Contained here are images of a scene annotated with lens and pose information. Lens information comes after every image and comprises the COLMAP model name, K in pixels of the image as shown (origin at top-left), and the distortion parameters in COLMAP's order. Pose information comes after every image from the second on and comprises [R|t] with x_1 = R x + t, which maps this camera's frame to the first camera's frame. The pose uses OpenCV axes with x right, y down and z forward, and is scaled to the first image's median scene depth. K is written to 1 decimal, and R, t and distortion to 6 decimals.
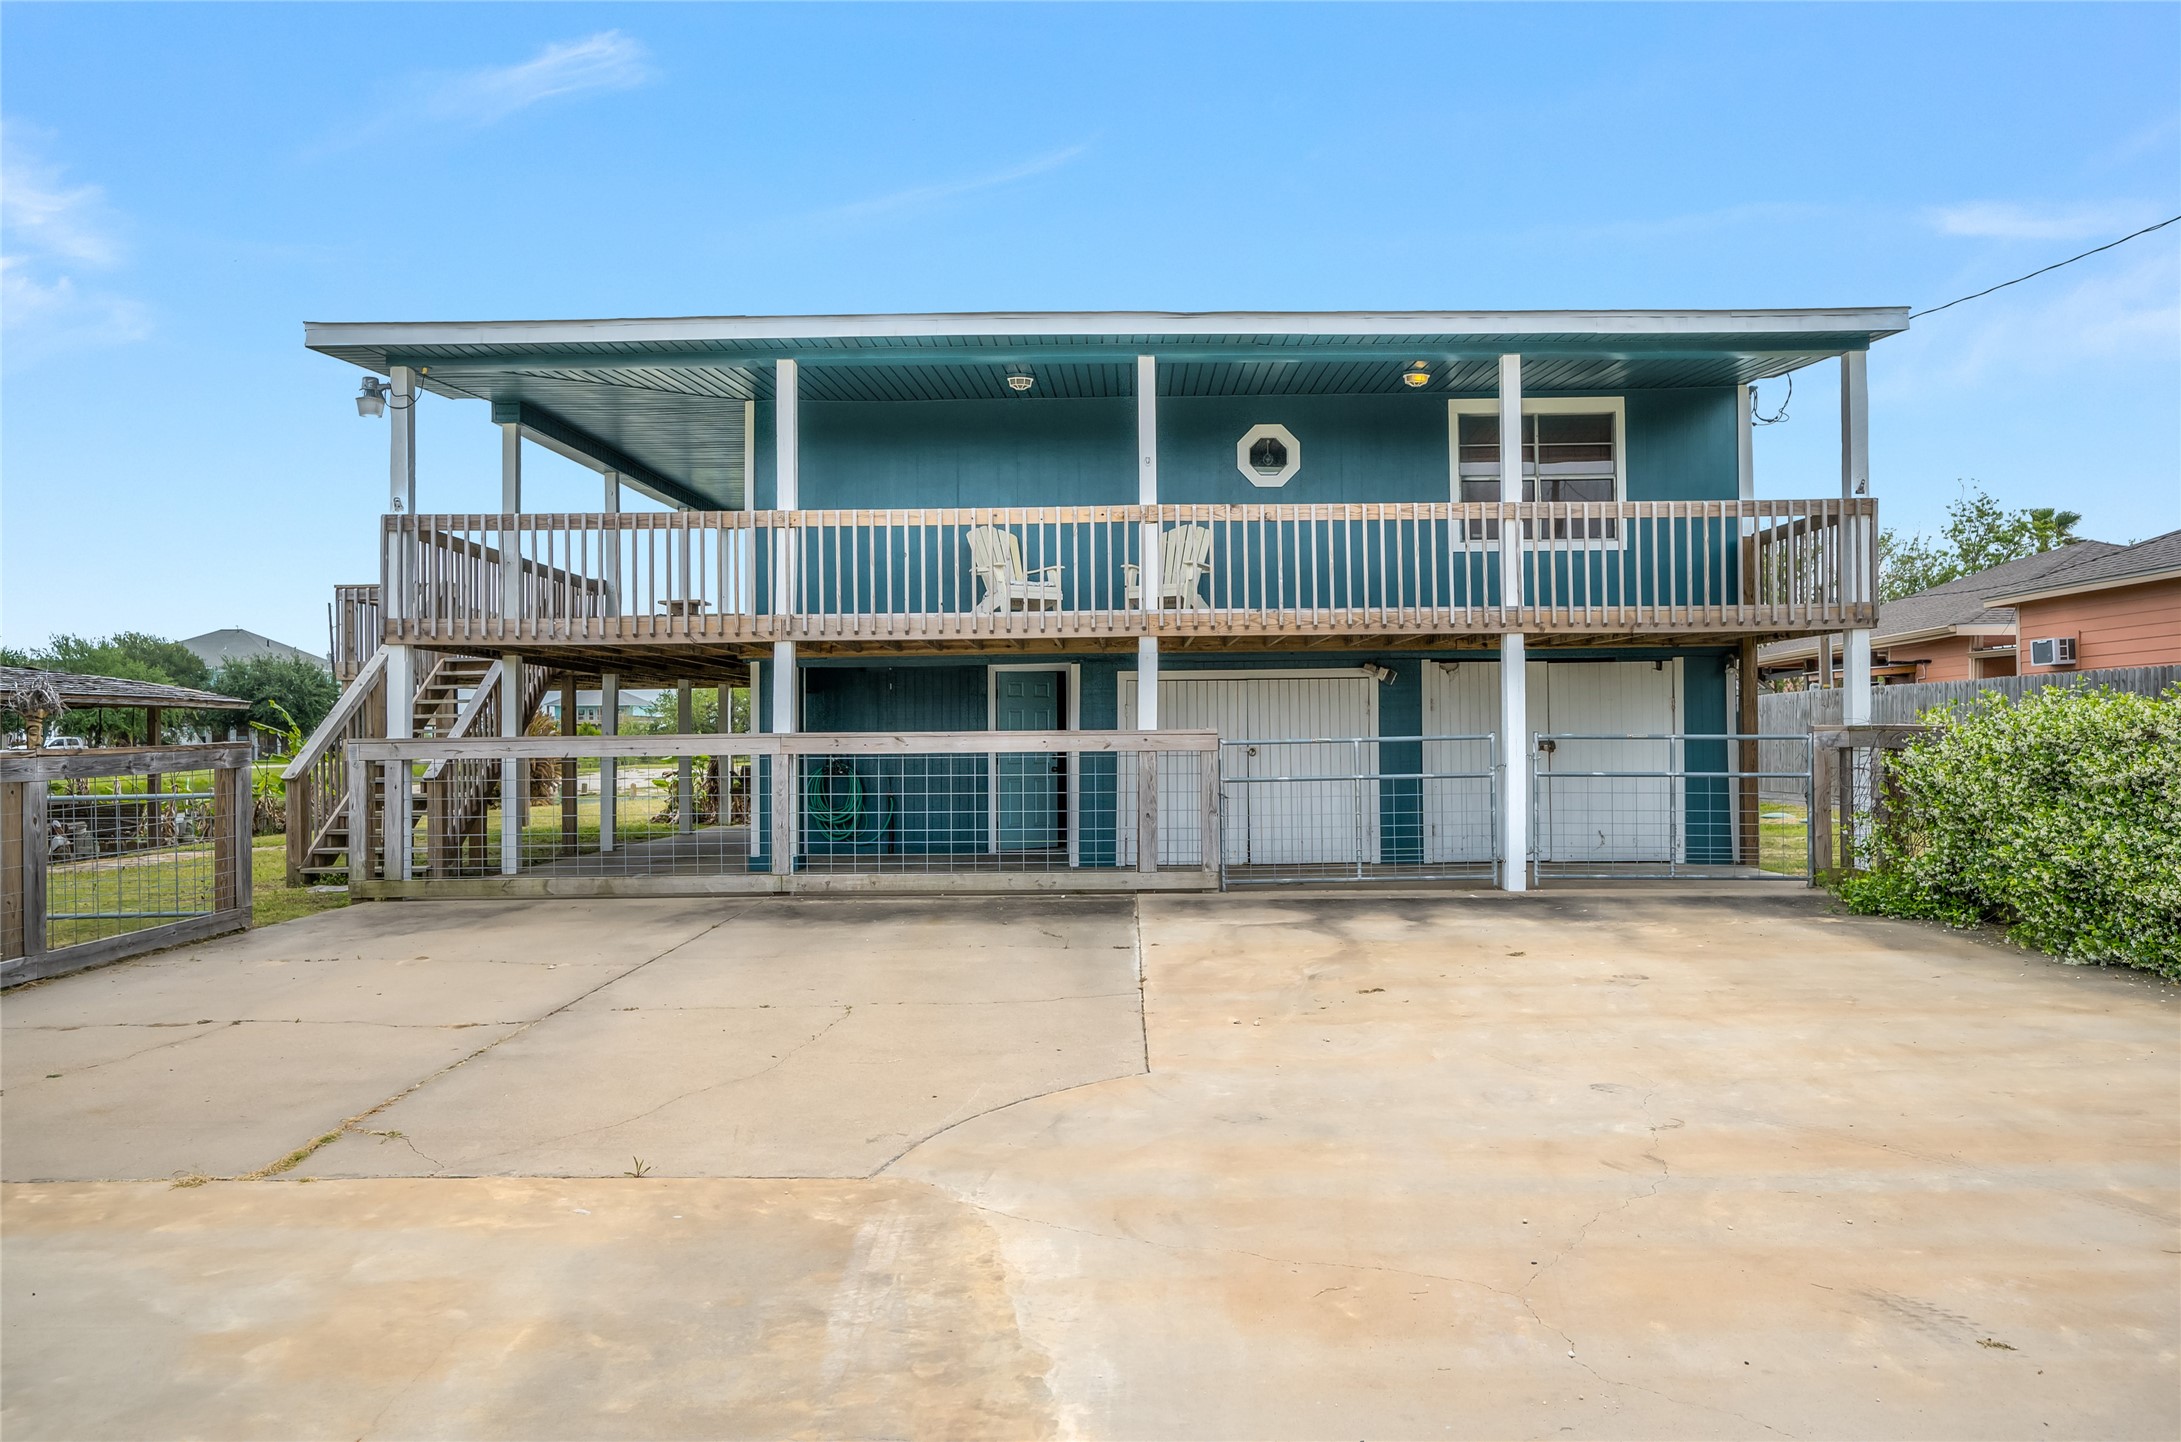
lens RADIAL K [[1860.8, 0, 1099.0], [0, 1860.8, 703.4], [0, 0, 1]] dist [-0.006389, 0.004090]
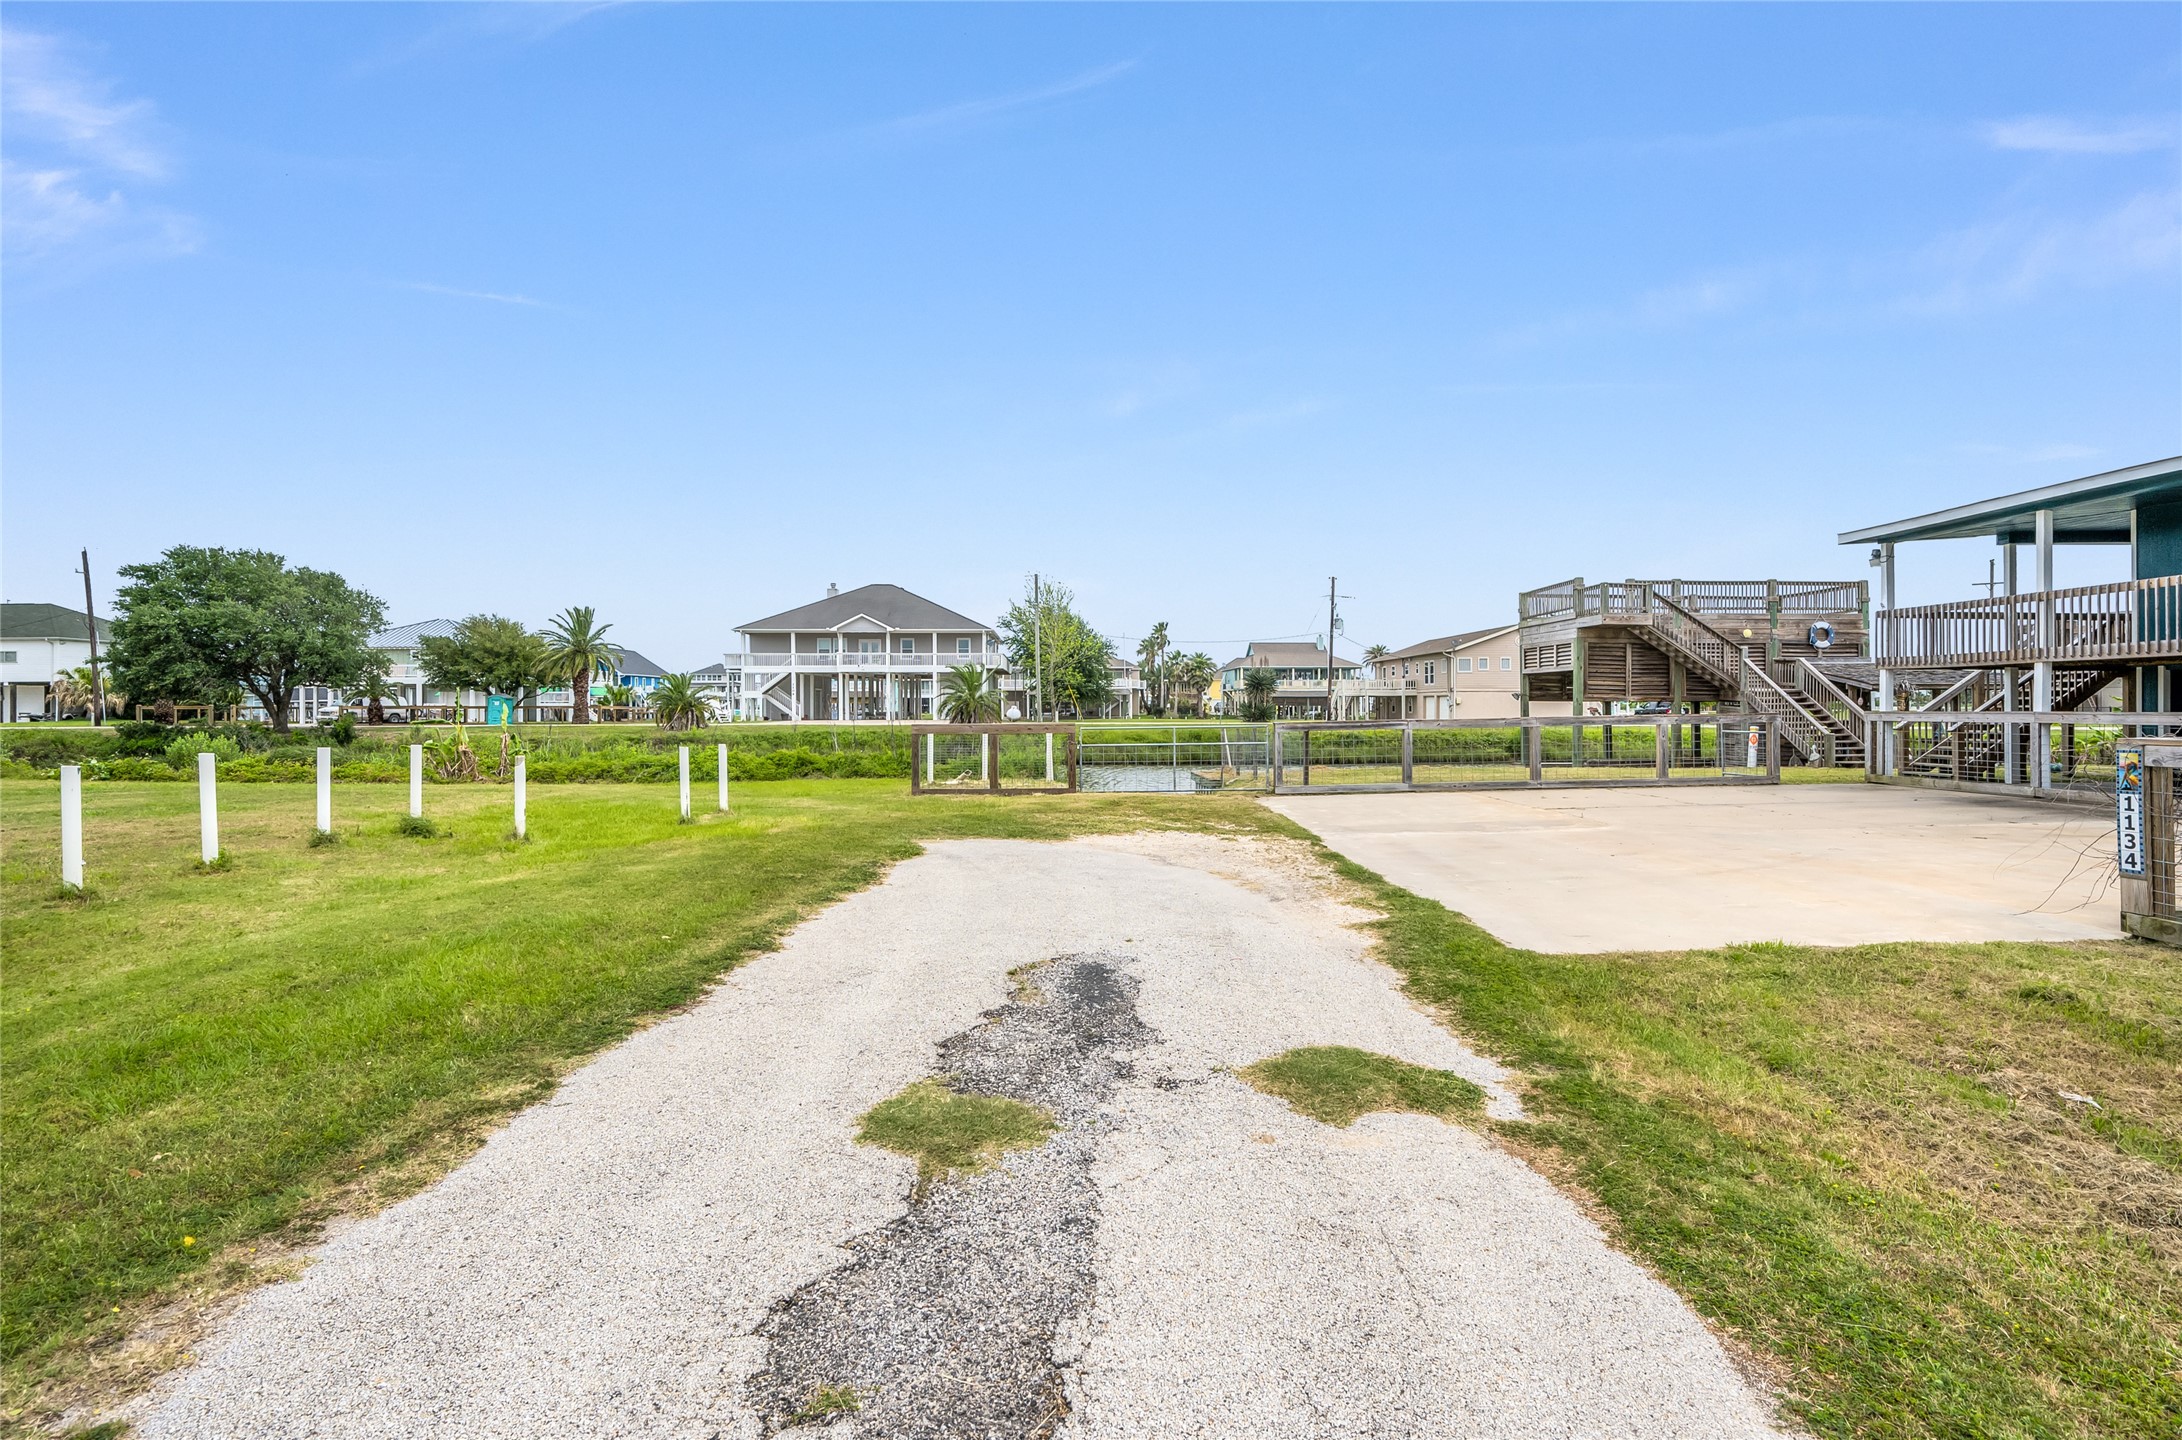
lens RADIAL K [[1083.3, 0, 1115.0], [0, 1083.3, 713.2], [0, 0, 1]] dist [0.005330, 0.001115]
pose [[-0.009209, 0.014297, -0.999855, 0.803976], [0.011230, 0.999836, 0.014194, -0.006314], [0.999895, -0.011098, -0.009368, 0.080343]]
